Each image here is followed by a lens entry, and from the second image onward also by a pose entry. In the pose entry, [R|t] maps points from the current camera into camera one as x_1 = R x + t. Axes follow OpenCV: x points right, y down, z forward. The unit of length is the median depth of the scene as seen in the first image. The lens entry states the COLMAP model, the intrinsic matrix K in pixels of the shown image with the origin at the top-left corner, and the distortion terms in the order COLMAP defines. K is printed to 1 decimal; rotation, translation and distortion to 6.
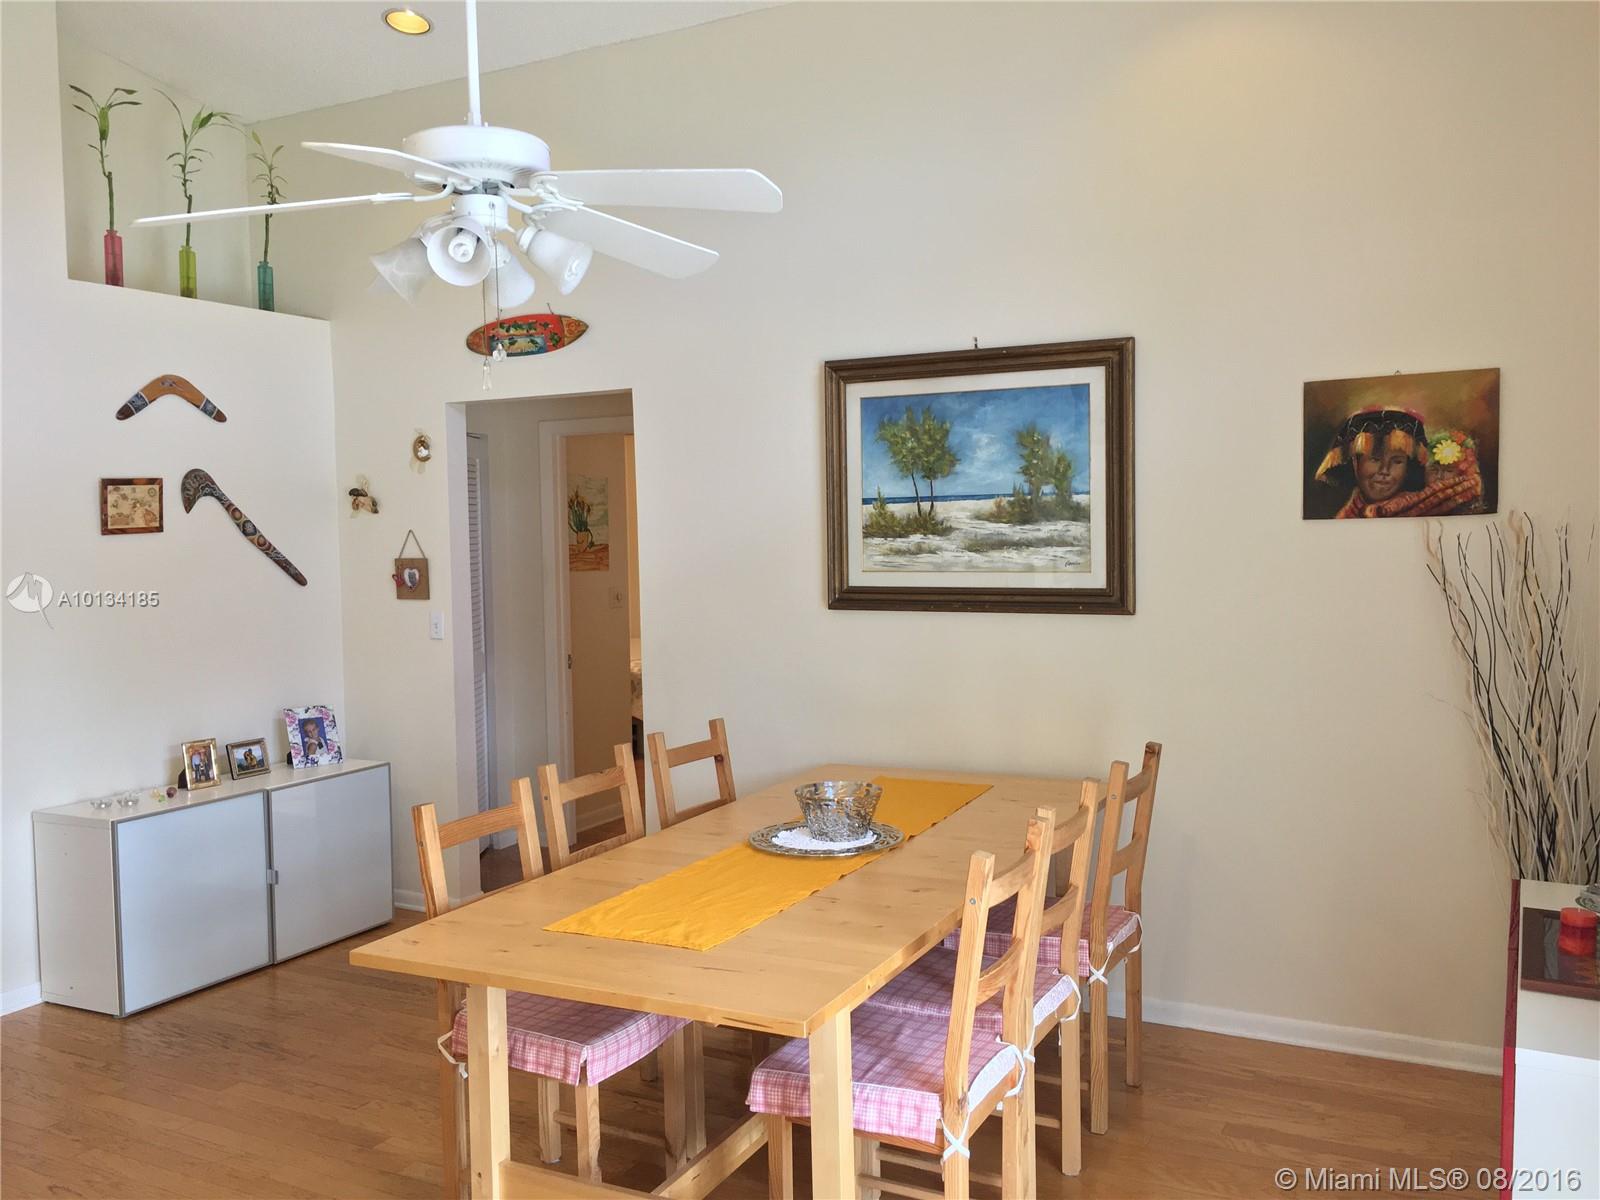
lens RADIAL K [[1343.2, 0, 800.5], [0, 1343.2, 580.6], [0, 0, 1]] dist [0.057271, -0.071323]
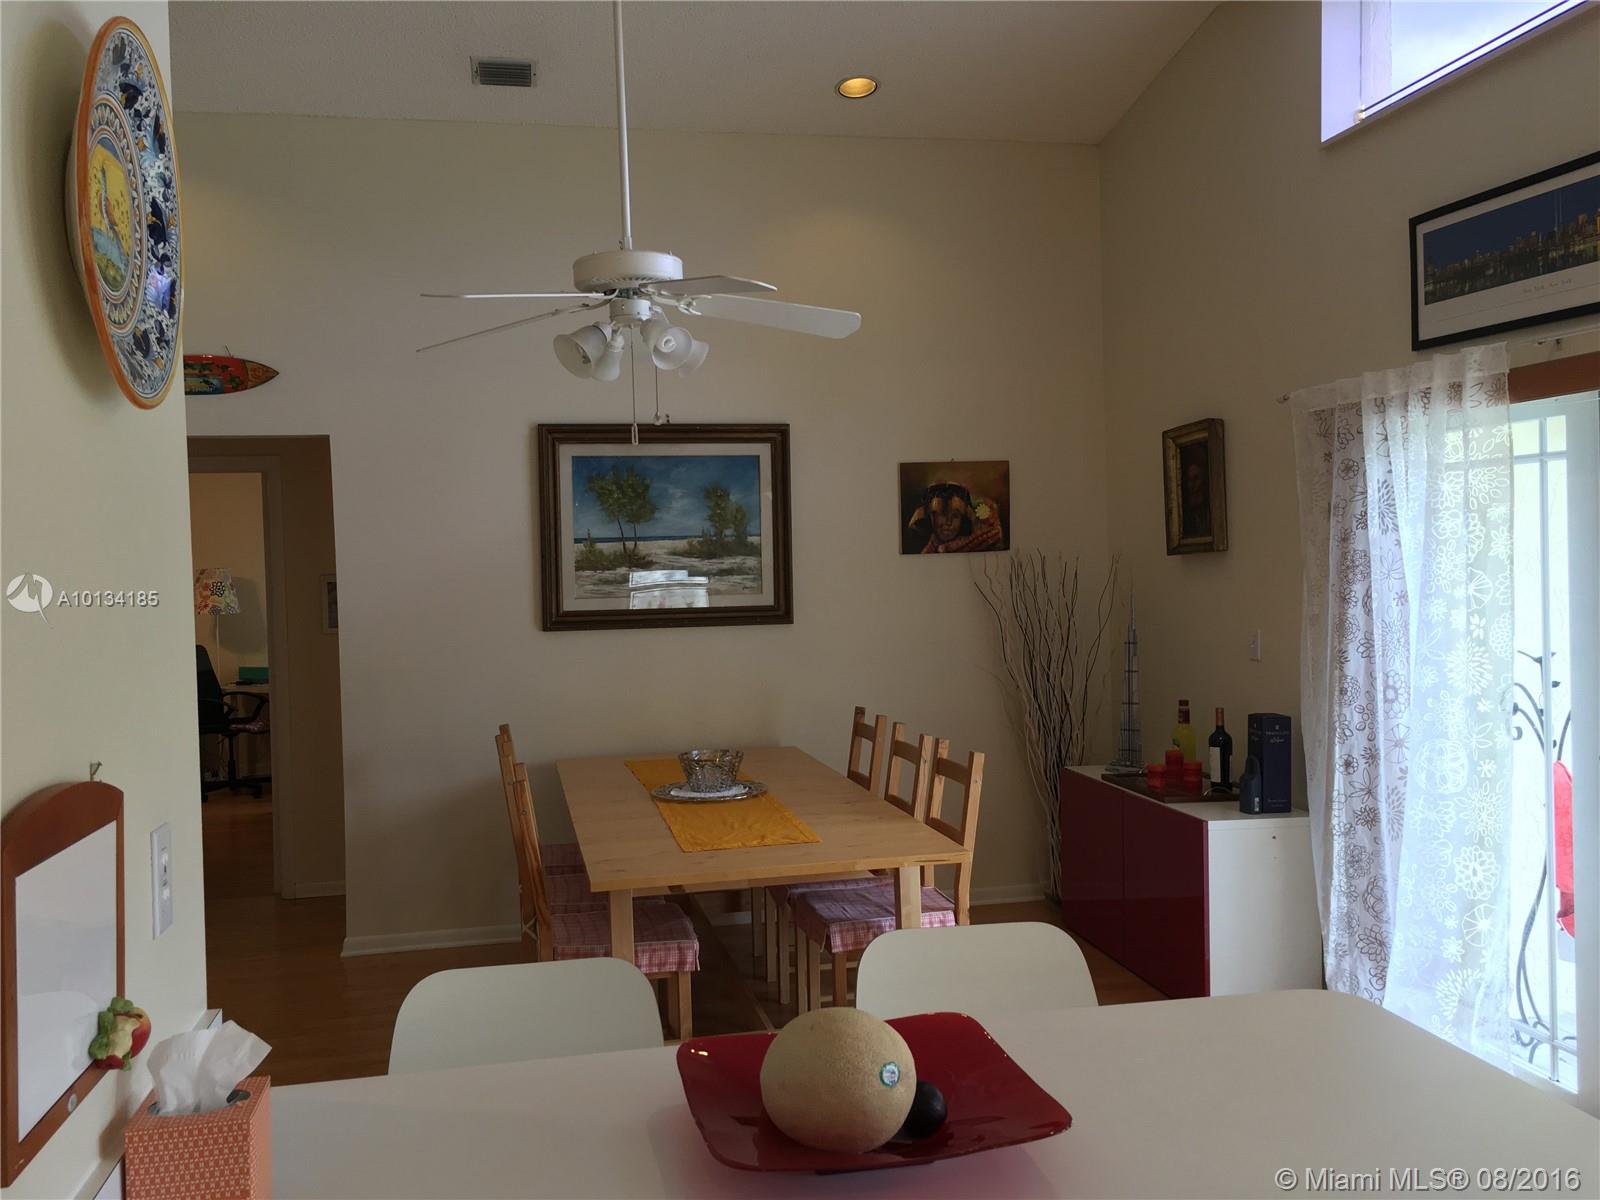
lens RADIAL K [[1343.2, 0, 800.5], [0, 1343.2, 580.6], [0, 0, 1]] dist [0.057271, -0.071323]
pose [[0.781128, -0.012031, 0.624255, -0.585781], [0.035139, 0.999077, -0.024715, 0.015146], [-0.623381, 0.041241, 0.780830, -0.080690]]
